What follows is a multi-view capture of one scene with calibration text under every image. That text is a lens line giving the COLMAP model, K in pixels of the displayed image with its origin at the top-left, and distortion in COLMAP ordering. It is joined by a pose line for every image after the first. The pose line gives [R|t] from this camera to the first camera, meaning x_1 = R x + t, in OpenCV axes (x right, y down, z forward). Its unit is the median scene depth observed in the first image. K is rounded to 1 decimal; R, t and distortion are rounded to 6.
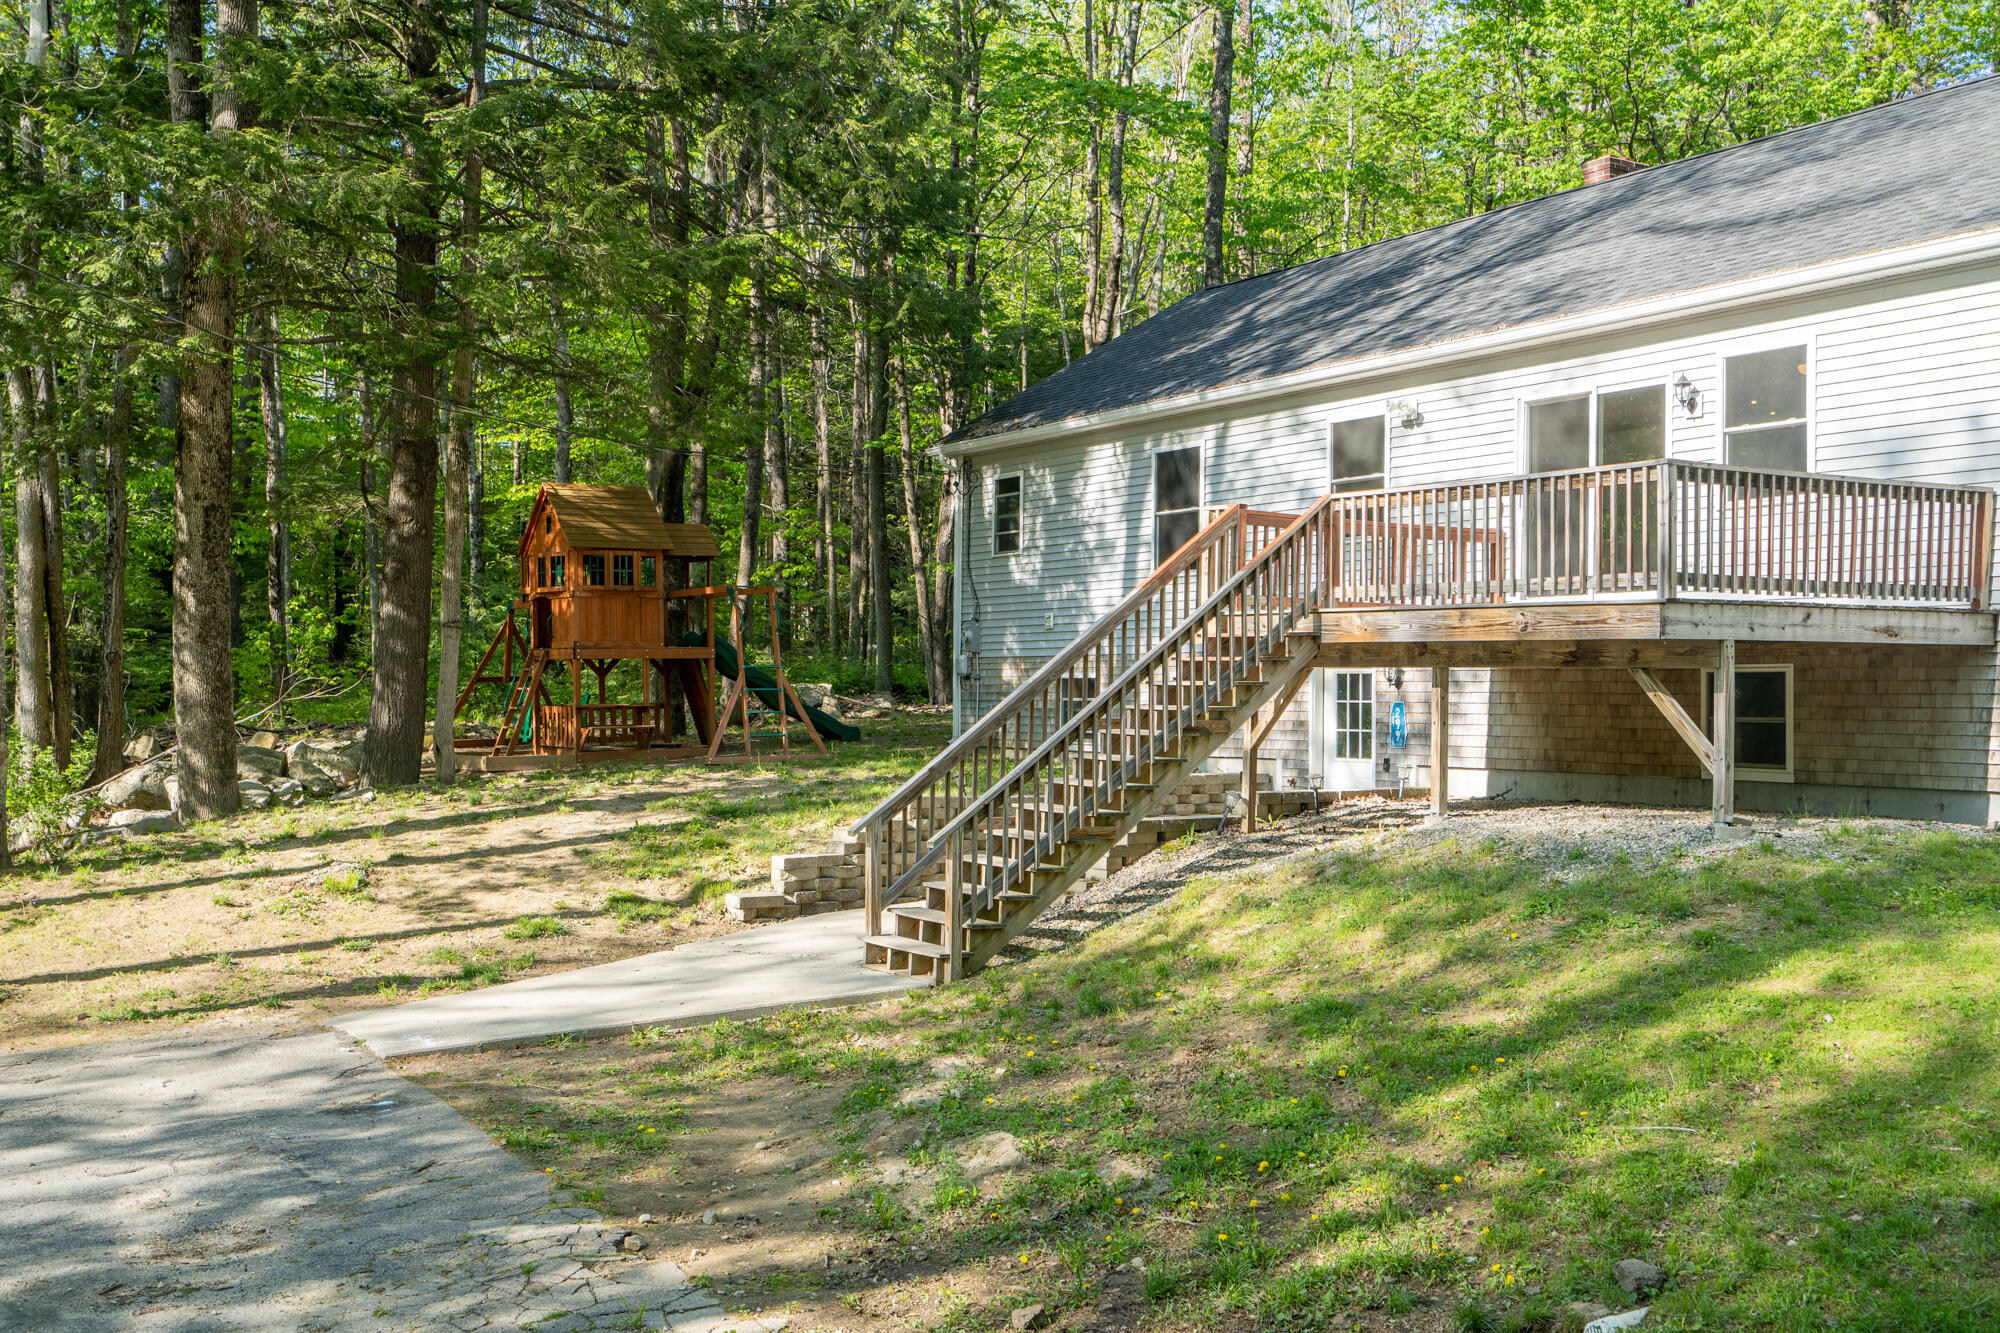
lens RADIAL K [[1935.0, 0, 1002.5], [0, 1935.0, 666.2], [0, 0, 1]] dist [-0.003663, 0.000000]
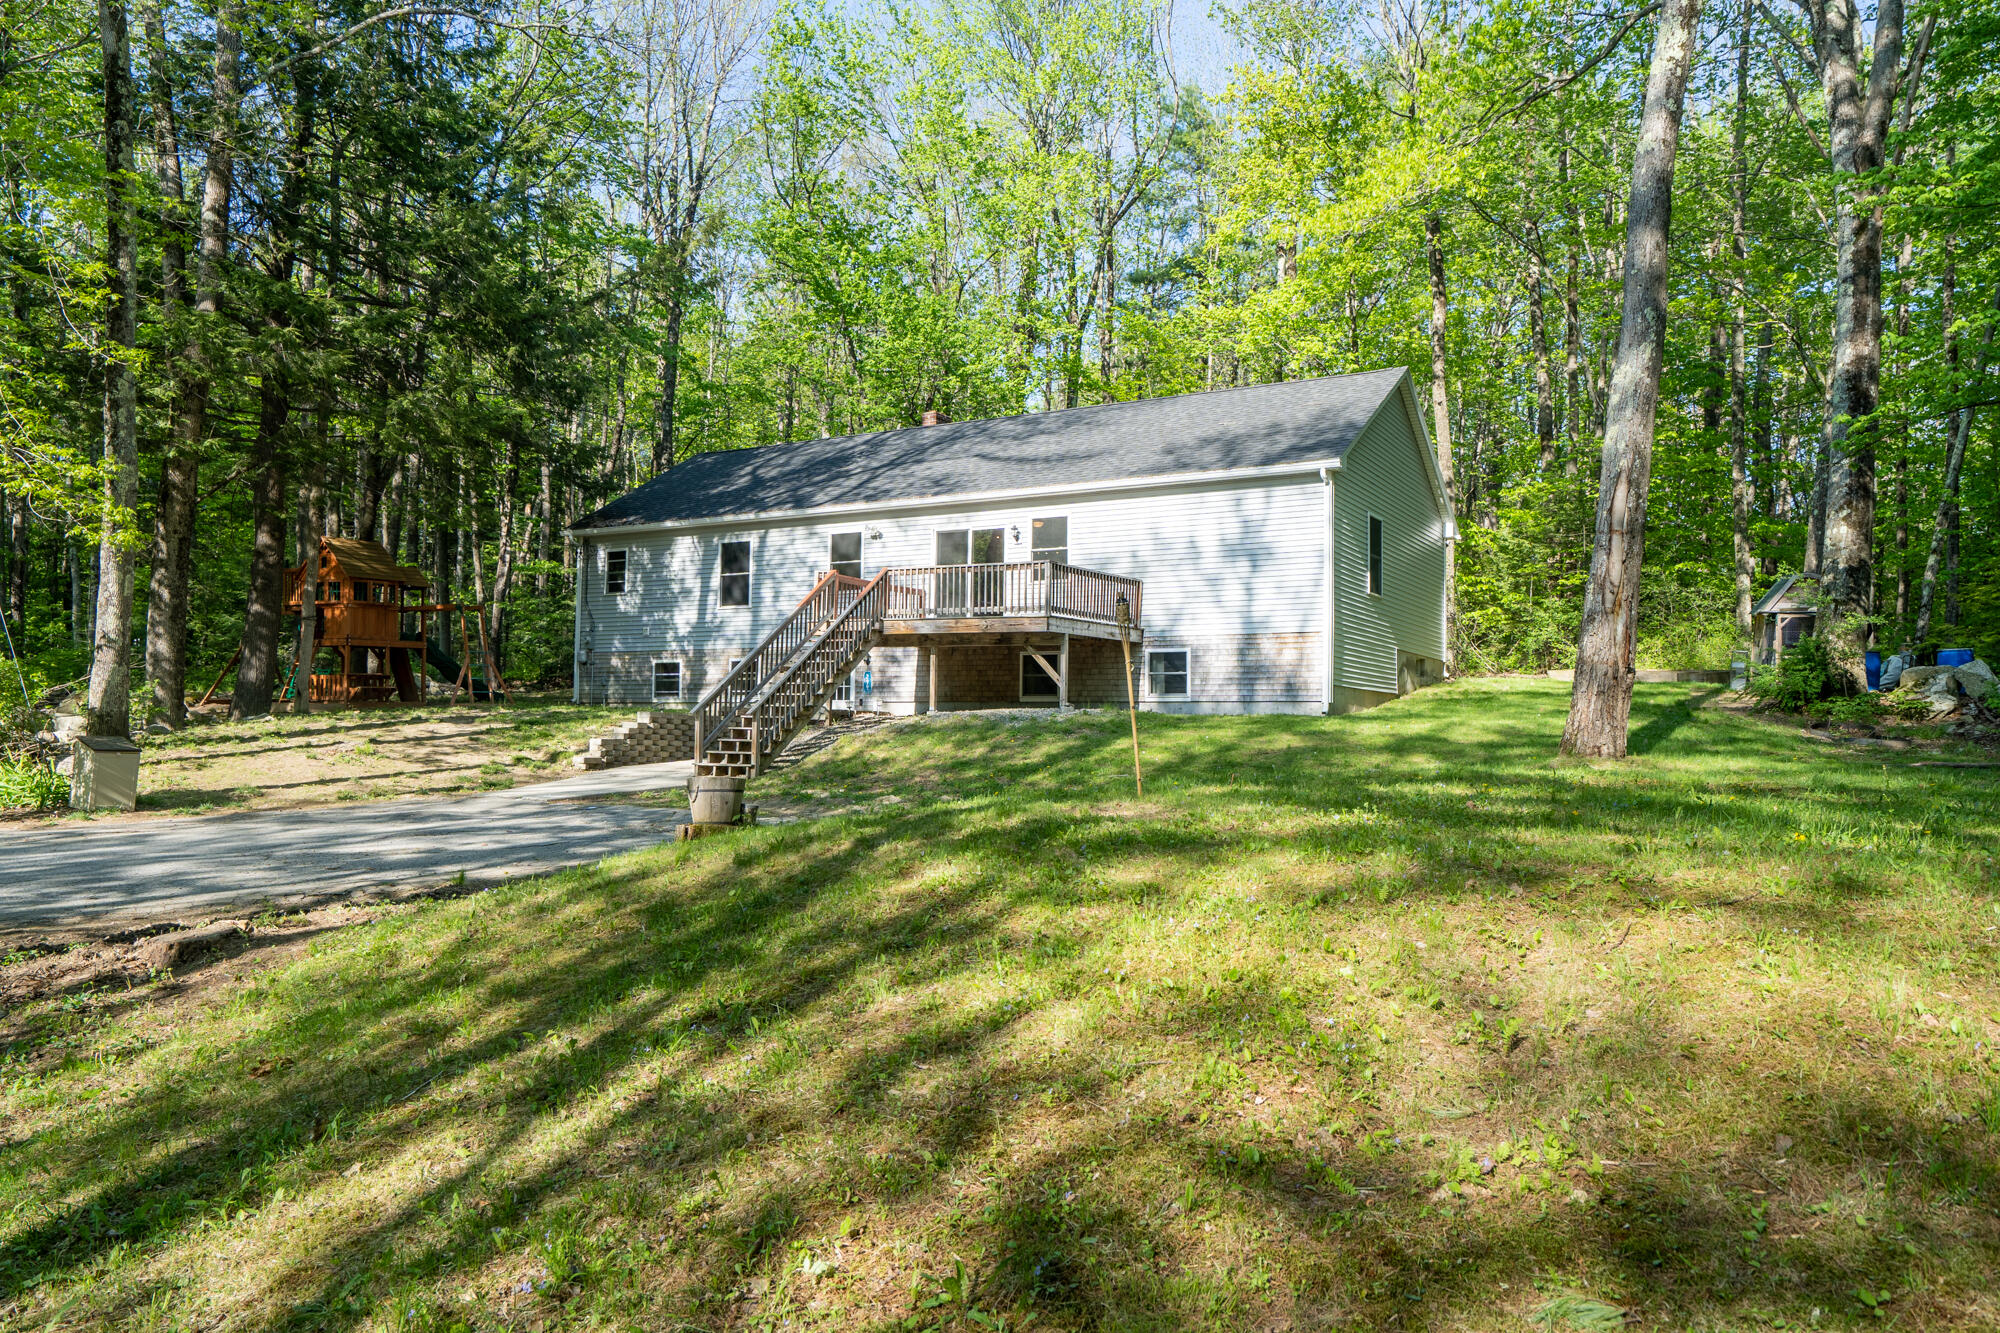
lens RADIAL K [[1294.9, 0, 1001.9], [0, 1294.9, 670.5], [0, 0, 1]] dist [-0.001590, -0.000750]
pose [[0.888643, 0.021386, 0.458100, -0.303814], [-0.011849, 0.999649, -0.023683, 0.048769], [-0.458446, 0.015618, 0.888585, -0.296158]]
